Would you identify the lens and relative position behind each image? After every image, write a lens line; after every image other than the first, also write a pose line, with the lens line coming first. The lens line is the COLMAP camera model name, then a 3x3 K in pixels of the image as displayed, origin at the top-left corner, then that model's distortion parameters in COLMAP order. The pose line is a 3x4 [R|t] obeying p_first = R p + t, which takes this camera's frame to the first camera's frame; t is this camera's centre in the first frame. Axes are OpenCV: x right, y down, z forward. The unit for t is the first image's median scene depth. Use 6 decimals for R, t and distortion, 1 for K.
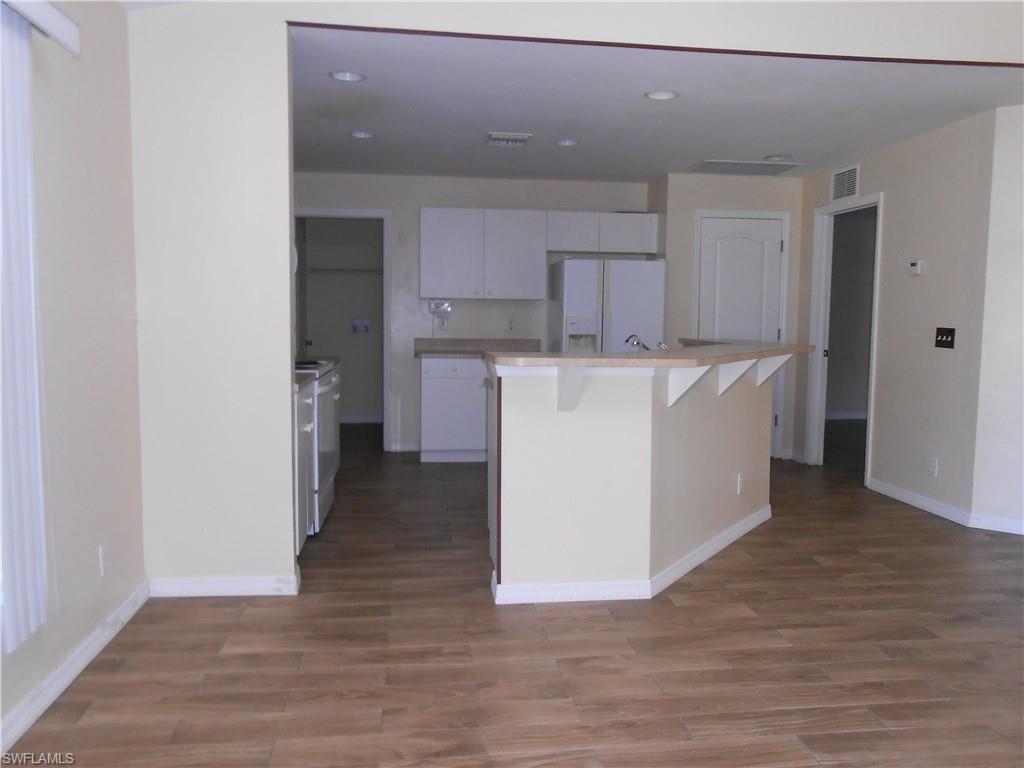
lens RADIAL K [[799.7, 0, 510.8], [0, 799.7, 386.1], [0, 0, 1]] dist [-0.014567, 0.019055]
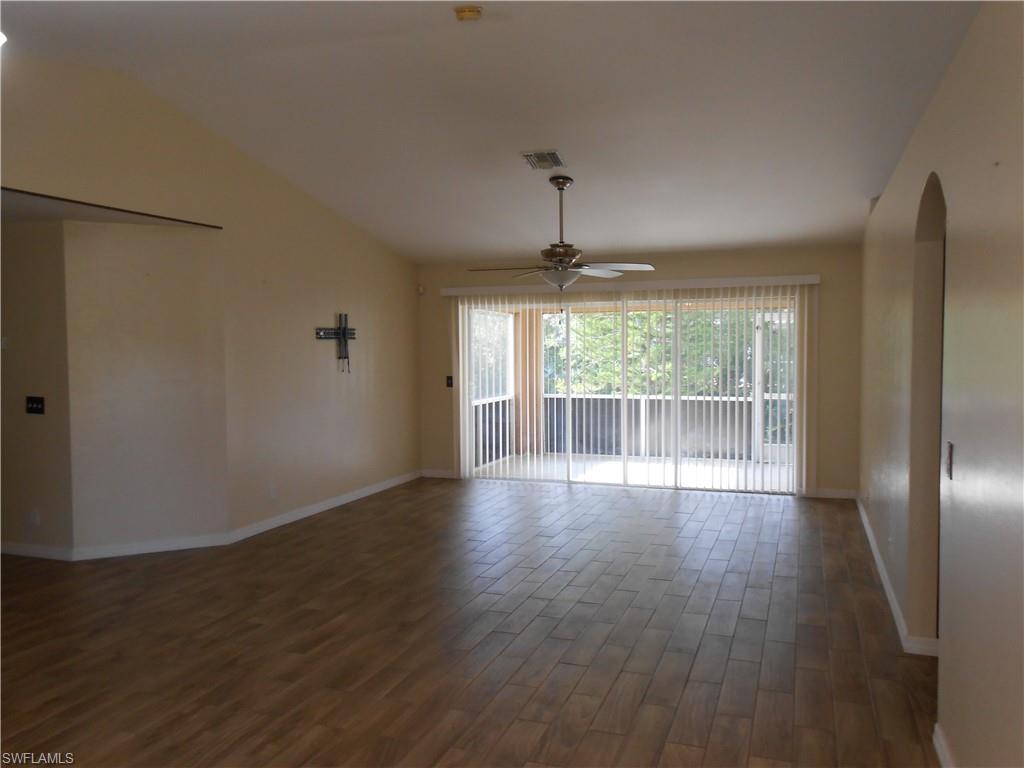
lens RADIAL K [[799.7, 0, 518.5], [0, 799.7, 385.7], [0, 0, 1]] dist [-0.014567, 0.019055]
pose [[0.448598, -0.057172, 0.891903, -0.224191], [0.089585, 0.995802, 0.018774, -0.060928], [-0.889232, 0.071479, 0.451837, -0.197800]]
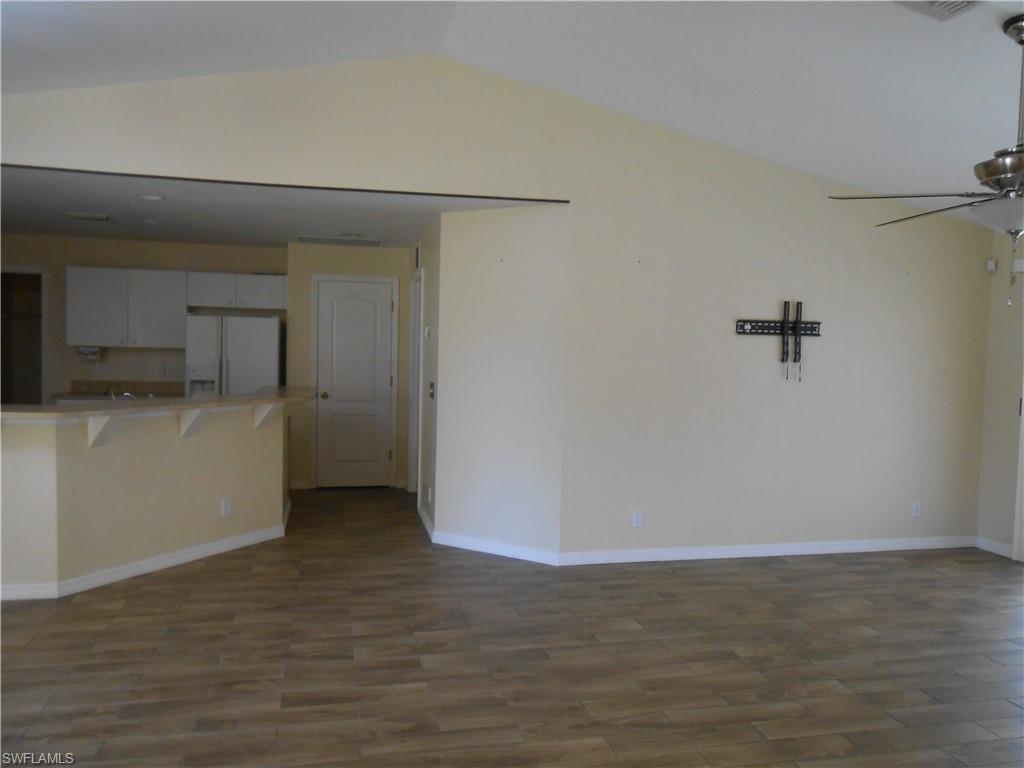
lens RADIAL K [[799.7, 0, 515.9], [0, 799.7, 383.5], [0, 0, 1]] dist [-0.014567, 0.019055]
pose [[0.993689, 0.010702, 0.111656, 0.674774], [-0.006474, 0.999250, -0.038165, -0.030165], [-0.111981, 0.037202, 0.993014, -0.324519]]
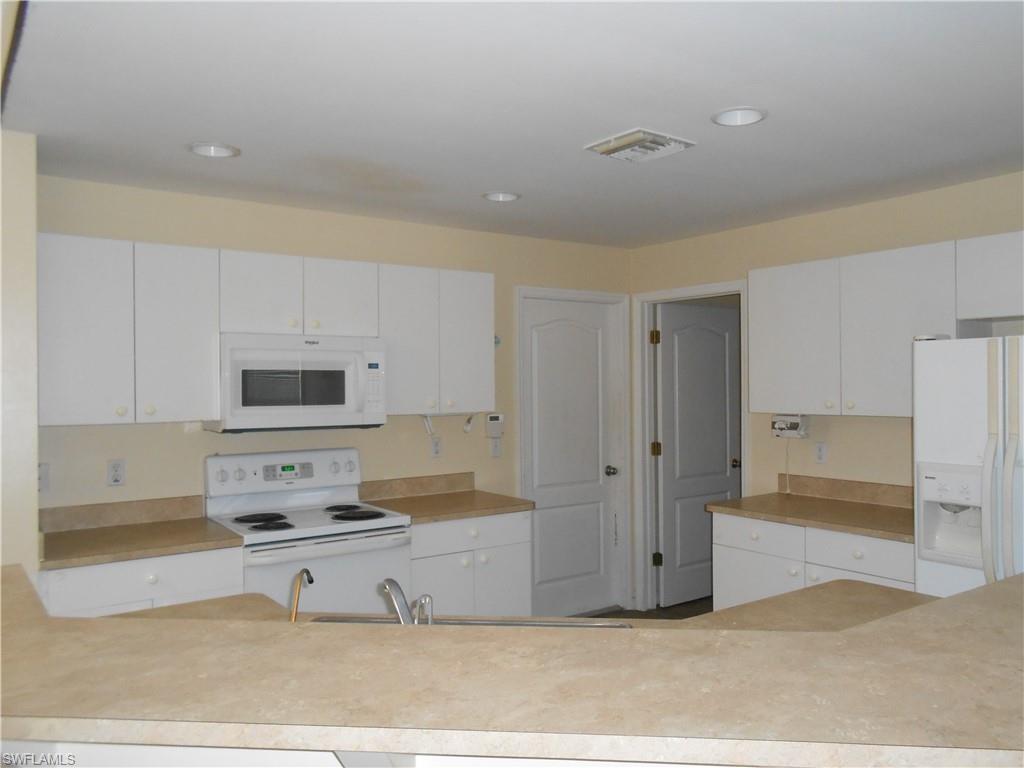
lens RADIAL K [[799.7, 0, 512.0], [0, 799.7, 382.4], [0, 0, 1]] dist [-0.014567, 0.019055]
pose [[0.103498, -0.012149, -0.994556, 0.855450], [-0.081212, 0.996483, -0.020623, -0.169351], [0.991309, 0.082904, 0.102147, 1.157236]]
